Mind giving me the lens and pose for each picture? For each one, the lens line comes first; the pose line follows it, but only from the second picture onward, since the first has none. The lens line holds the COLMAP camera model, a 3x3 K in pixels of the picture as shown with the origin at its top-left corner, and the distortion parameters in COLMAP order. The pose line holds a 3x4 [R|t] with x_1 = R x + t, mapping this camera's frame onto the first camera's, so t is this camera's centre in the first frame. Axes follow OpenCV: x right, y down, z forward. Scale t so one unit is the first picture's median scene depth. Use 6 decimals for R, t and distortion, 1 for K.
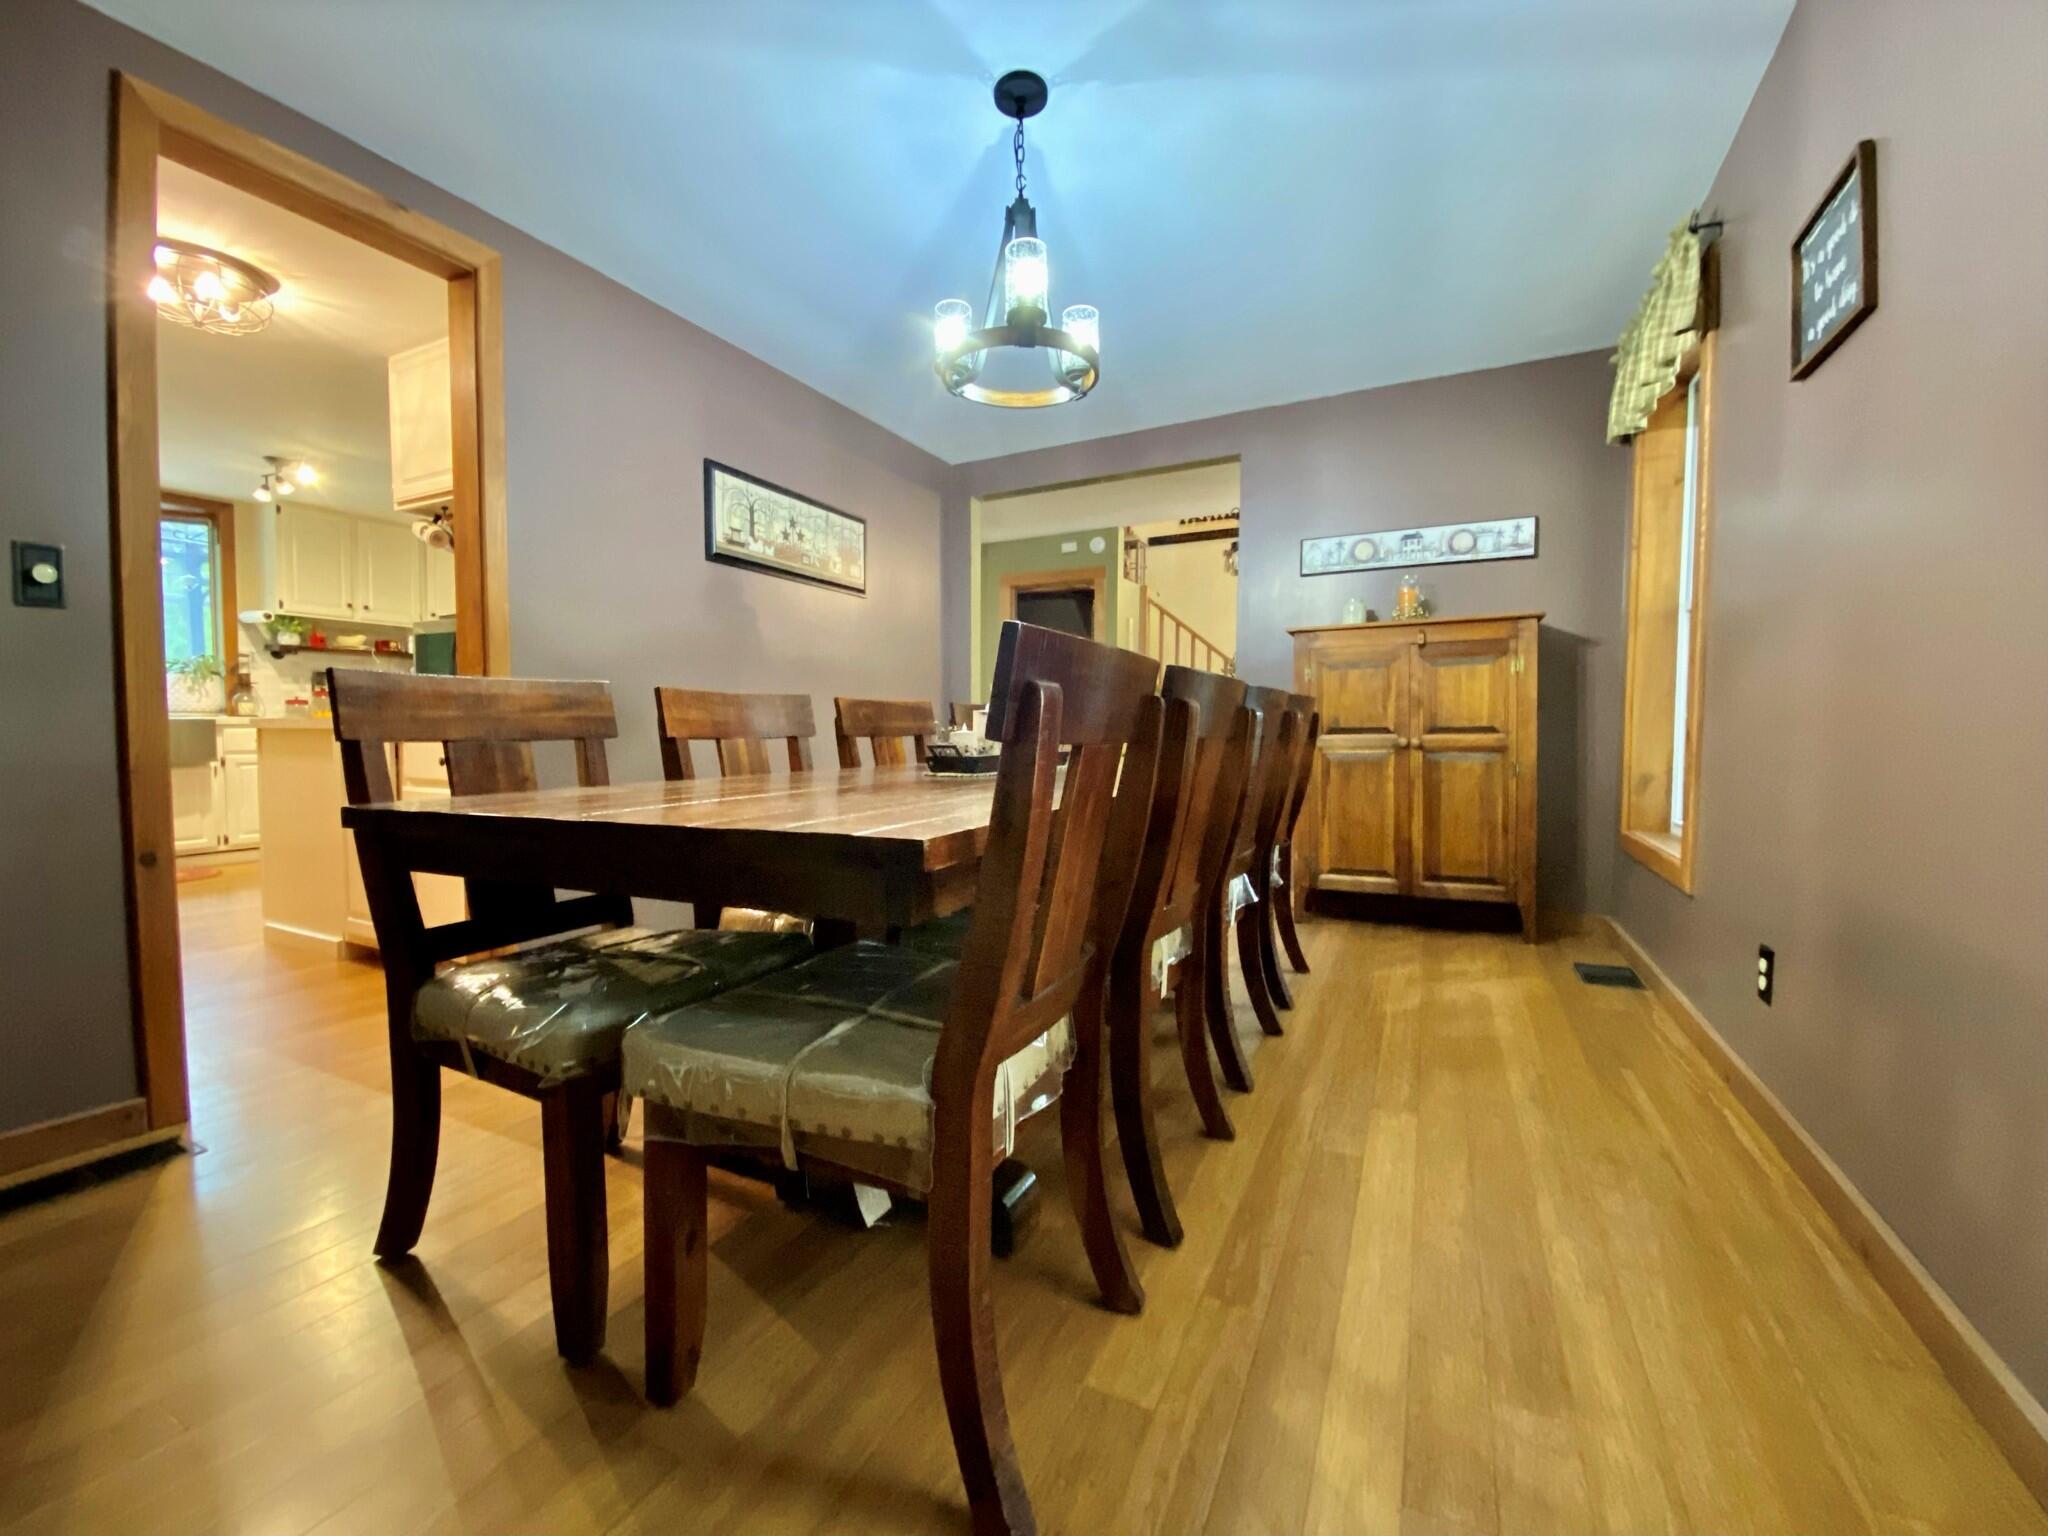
lens RADIAL K [[835.5, 0, 1021.2], [0, 835.5, 768.4], [0, 0, 1]] dist [-0.004404, -0.001073]
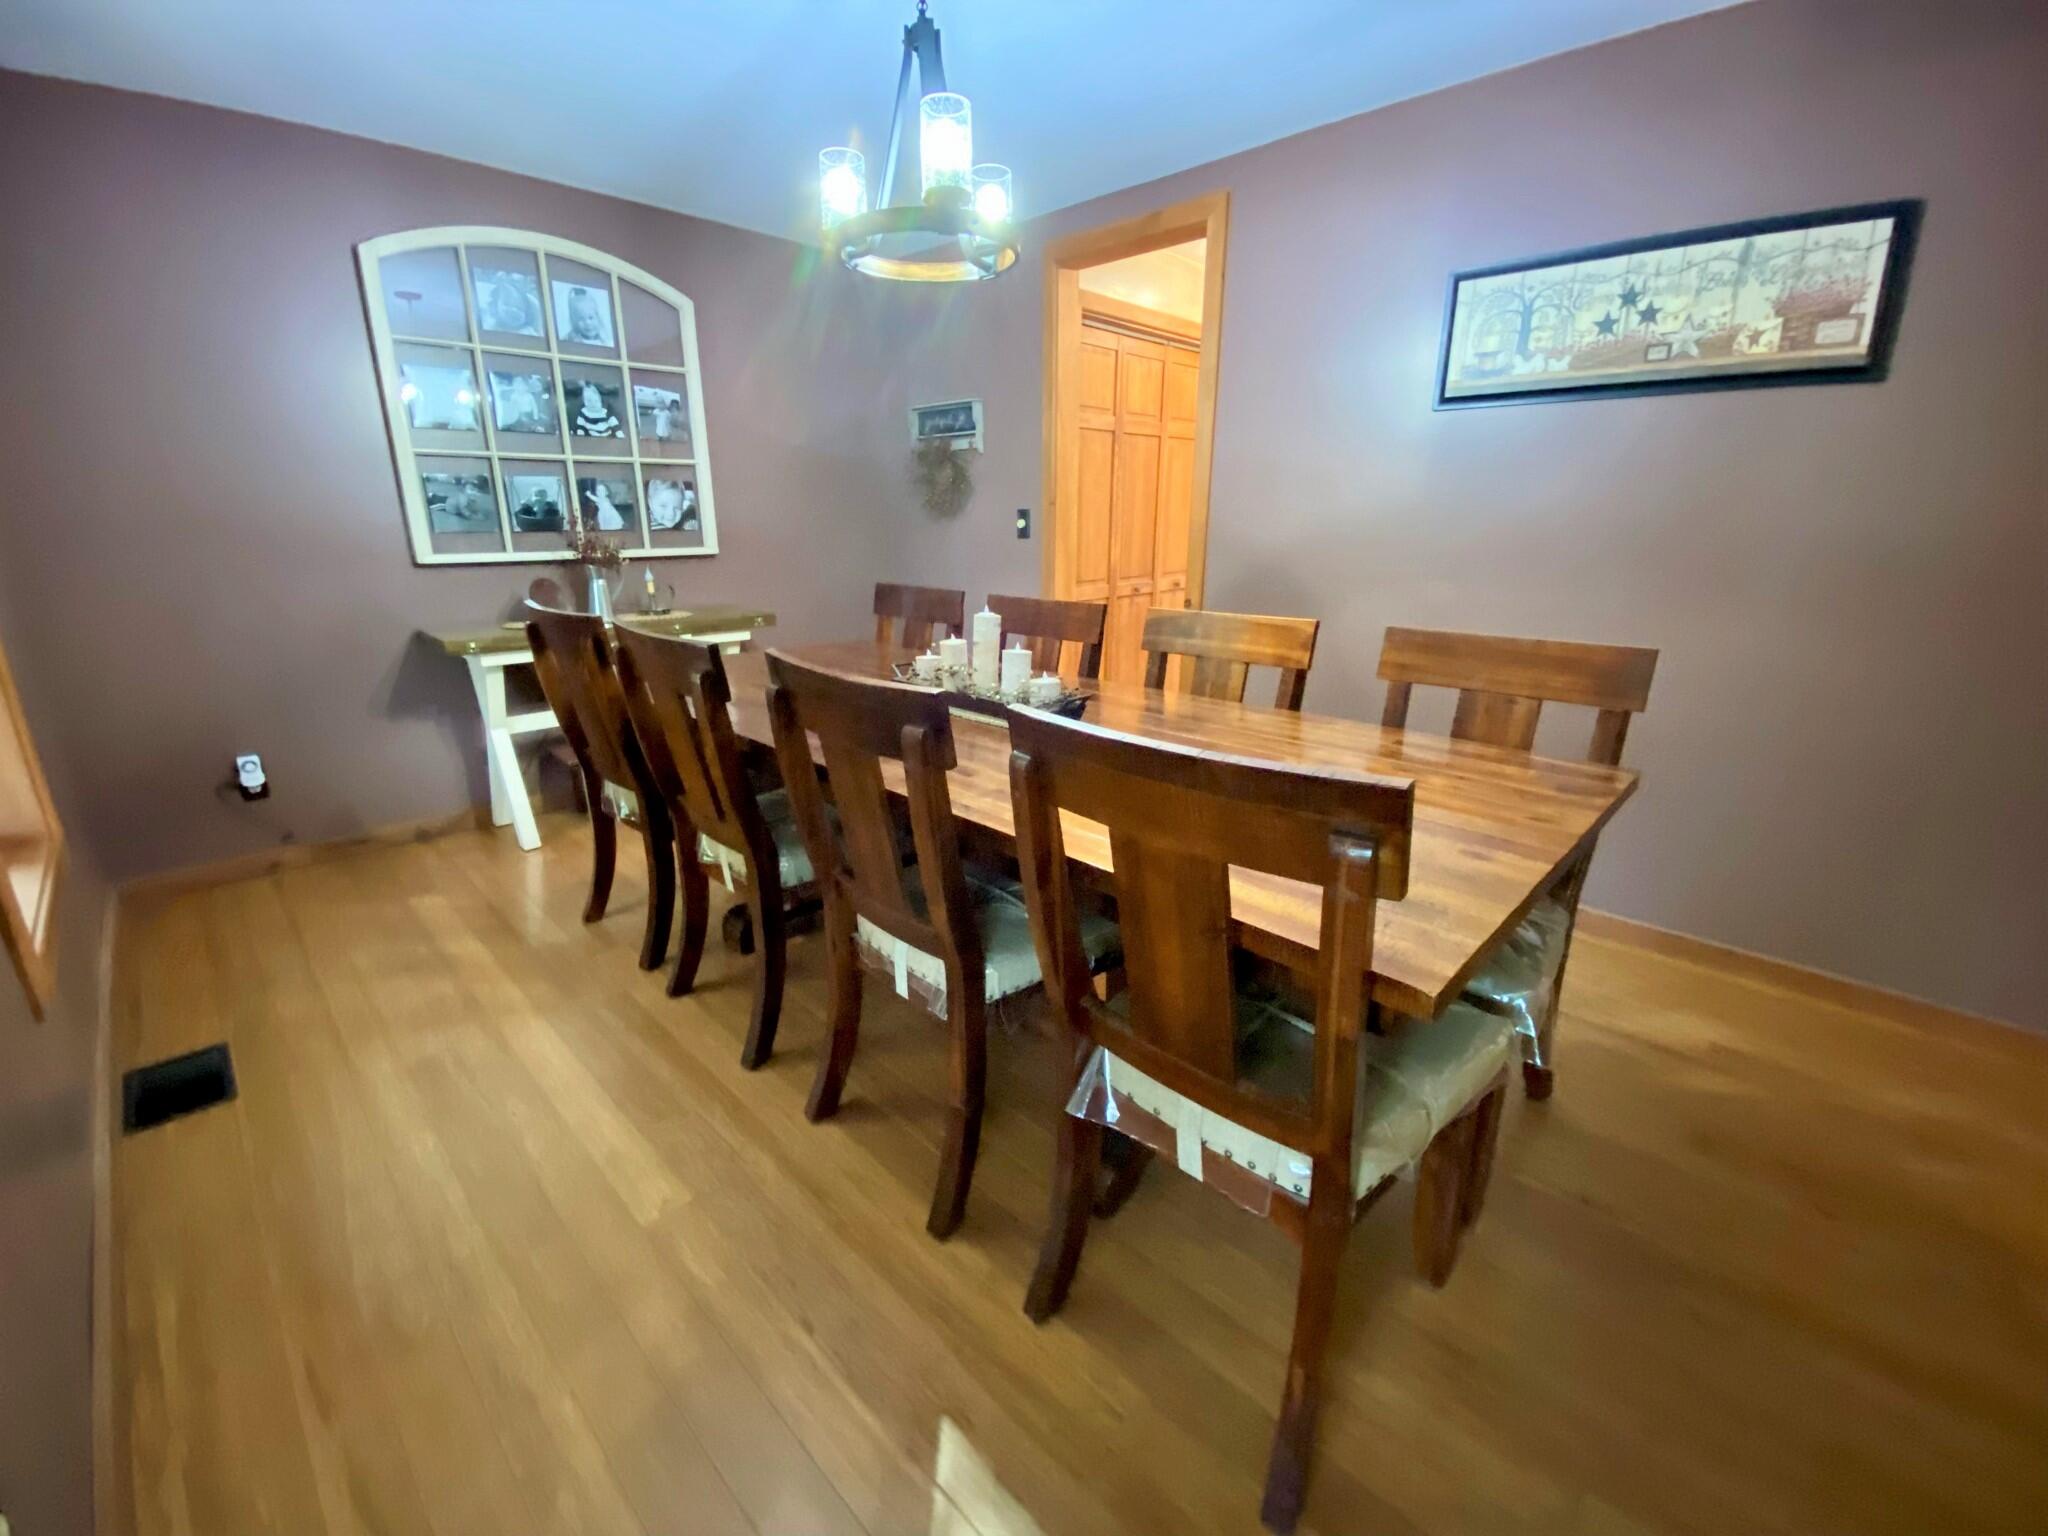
lens RADIAL K [[835.5, 0, 1022.6], [0, 835.5, 755.9], [0, 0, 1]] dist [-0.004404, -0.001073]
pose [[-0.308971, 0.271445, -0.911512, 0.542169], [-0.040140, 0.953830, 0.297654, -0.147794], [0.950224, 0.128555, -0.283810, 0.850128]]
